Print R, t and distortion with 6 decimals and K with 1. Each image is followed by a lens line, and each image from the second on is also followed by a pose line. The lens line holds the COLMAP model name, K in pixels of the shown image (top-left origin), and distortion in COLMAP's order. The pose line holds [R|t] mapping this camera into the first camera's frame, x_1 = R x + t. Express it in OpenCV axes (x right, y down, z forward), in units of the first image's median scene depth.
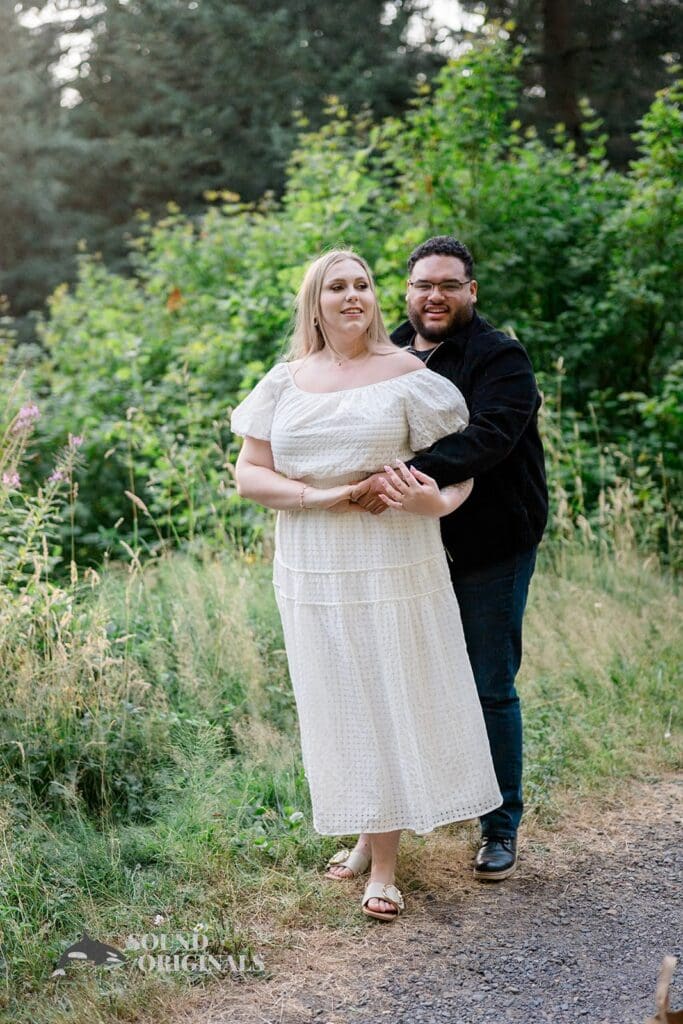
lens RADIAL K [[1422.5, 0, 433.4], [0, 1422.5, 512.2], [0, 0, 1]] dist [0.009308, -0.052269]
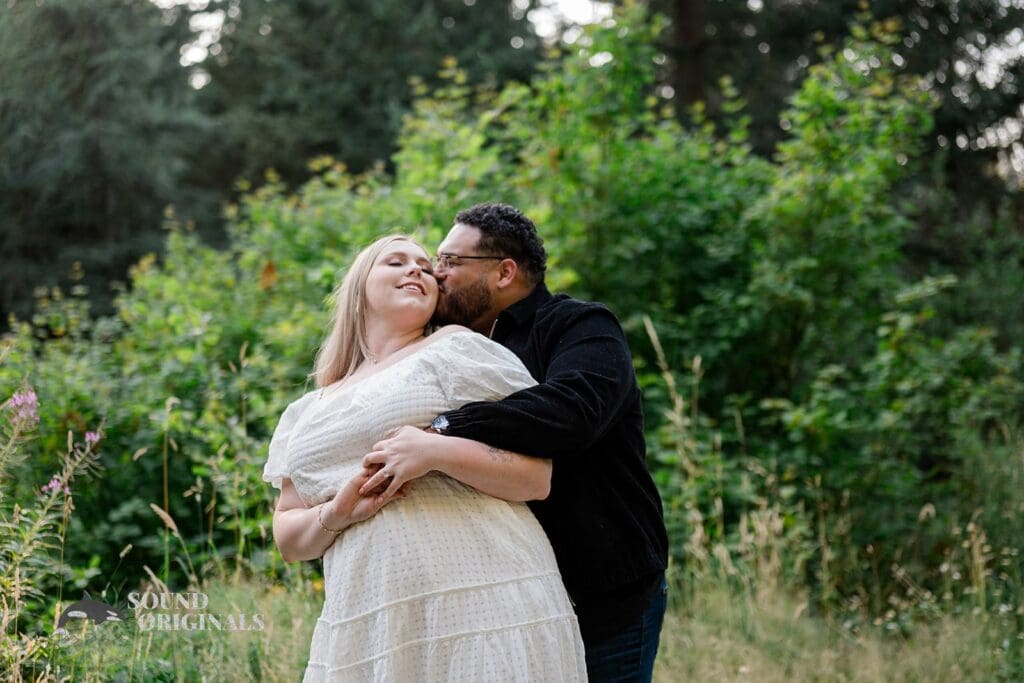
lens RADIAL K [[1432.9, 0, 513.0], [0, 1432.9, 365.7], [0, 0, 1]] dist [-0.004348, 0.029826]
pose [[0.998809, 0.041938, -0.024921, -0.000733], [-0.044160, 0.994349, -0.096540, -0.011603], [0.020731, 0.097526, 0.995017, 0.107129]]
